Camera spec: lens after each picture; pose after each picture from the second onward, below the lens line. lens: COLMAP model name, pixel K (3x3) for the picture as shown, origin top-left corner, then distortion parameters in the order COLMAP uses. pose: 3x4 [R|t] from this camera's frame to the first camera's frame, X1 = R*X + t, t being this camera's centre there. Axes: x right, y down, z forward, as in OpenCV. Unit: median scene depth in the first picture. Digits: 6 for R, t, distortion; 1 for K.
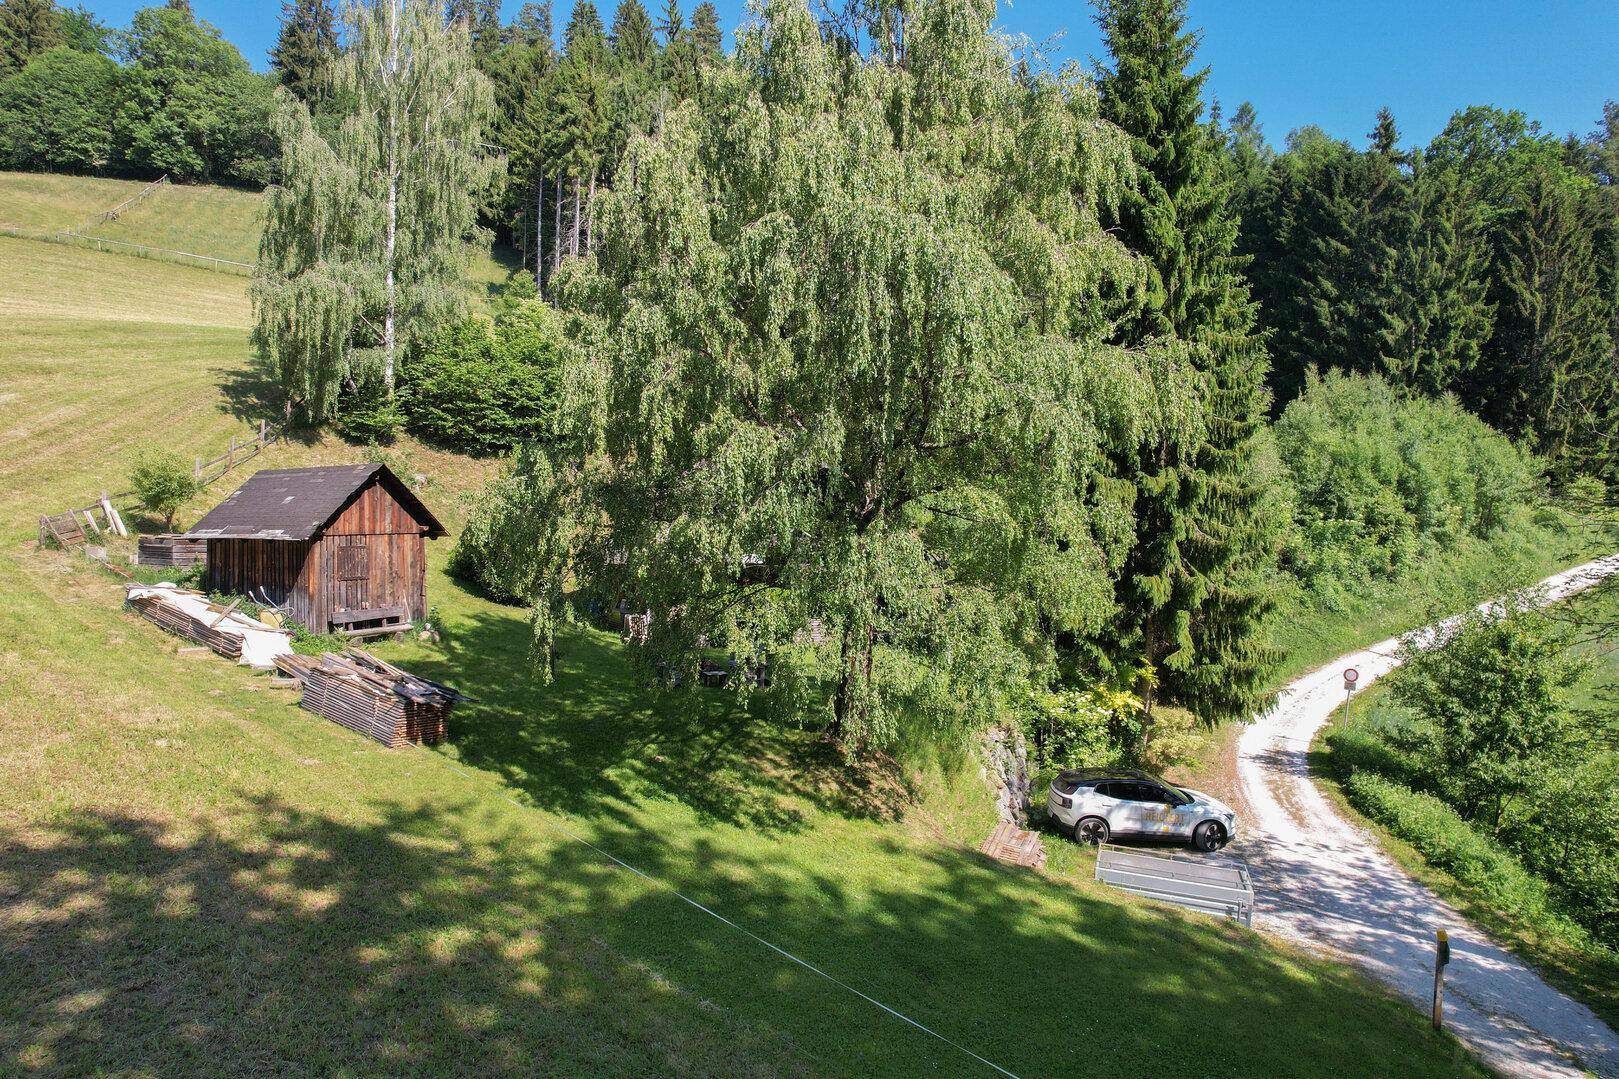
lens RADIAL K [[1035.1, 0, 809.5], [0, 1035.1, 539.5], [0, 0, 1]] dist [-0.076995, 0.068405]
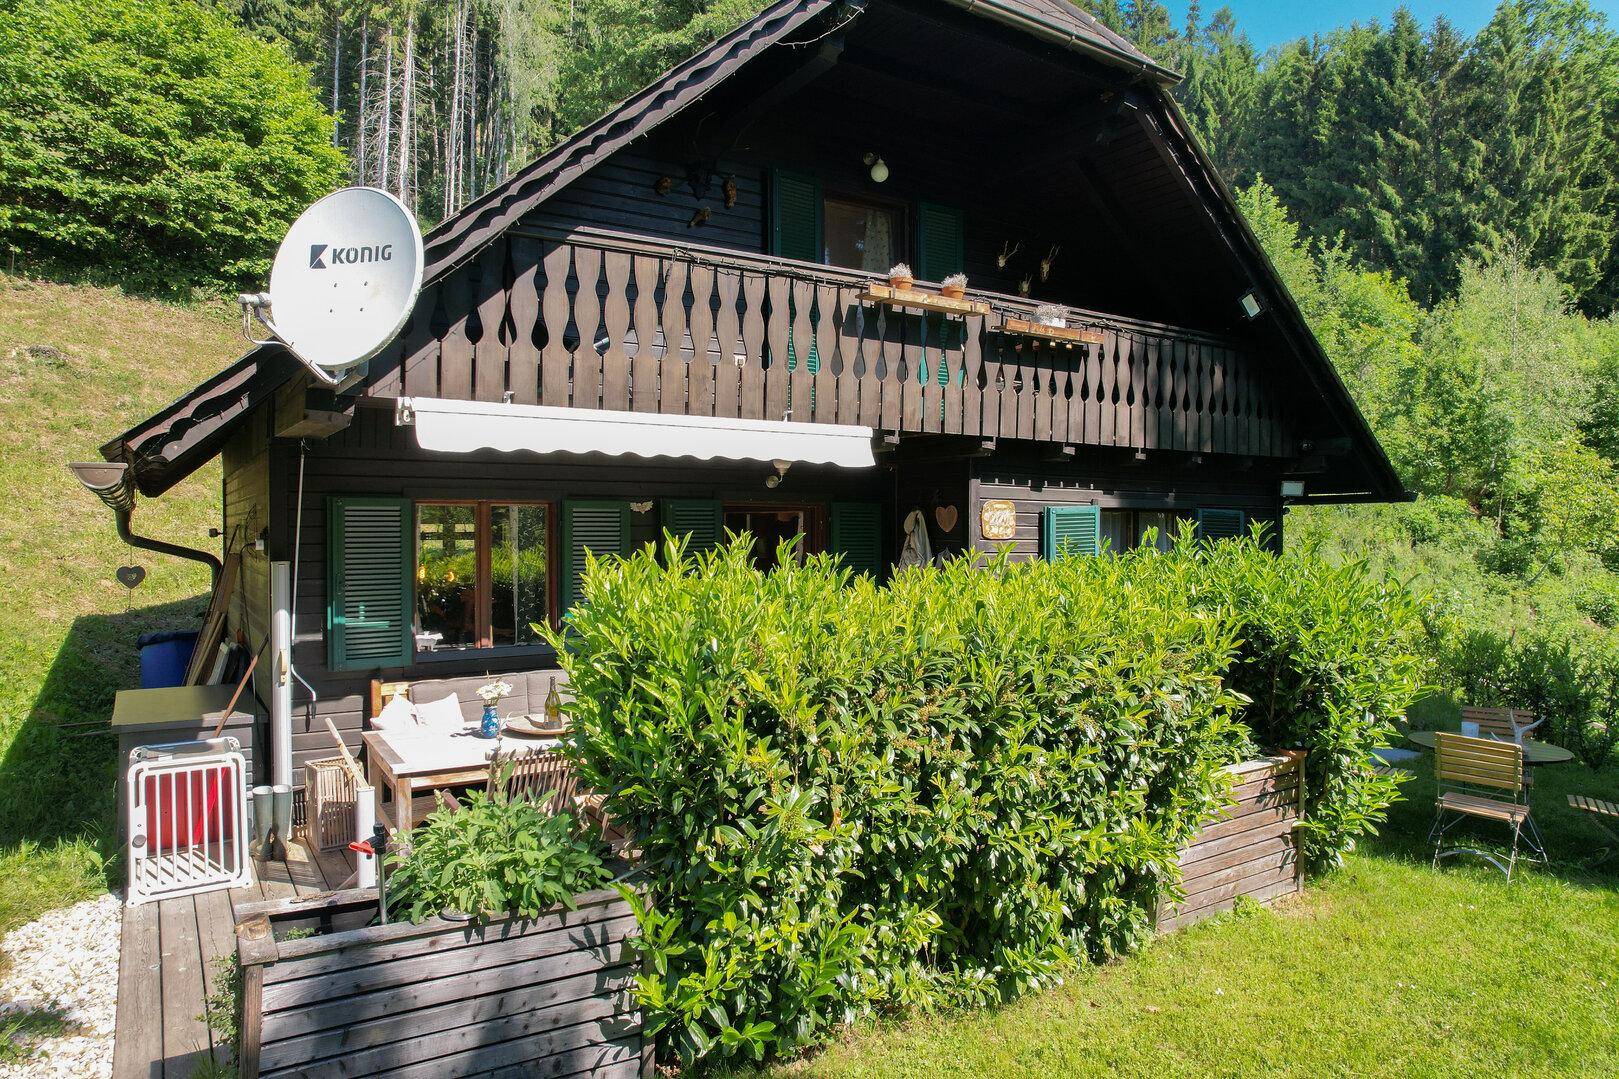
lens RADIAL K [[1035.1, 0, 809.5], [0, 1035.1, 539.5], [0, 0, 1]] dist [-0.076995, 0.068405]
pose [[0.991141, -0.002469, 0.132790, -0.031167], [0.002599, 0.999996, -0.000806, 0.014115], [-0.132787, 0.001144, 0.991144, 0.293850]]
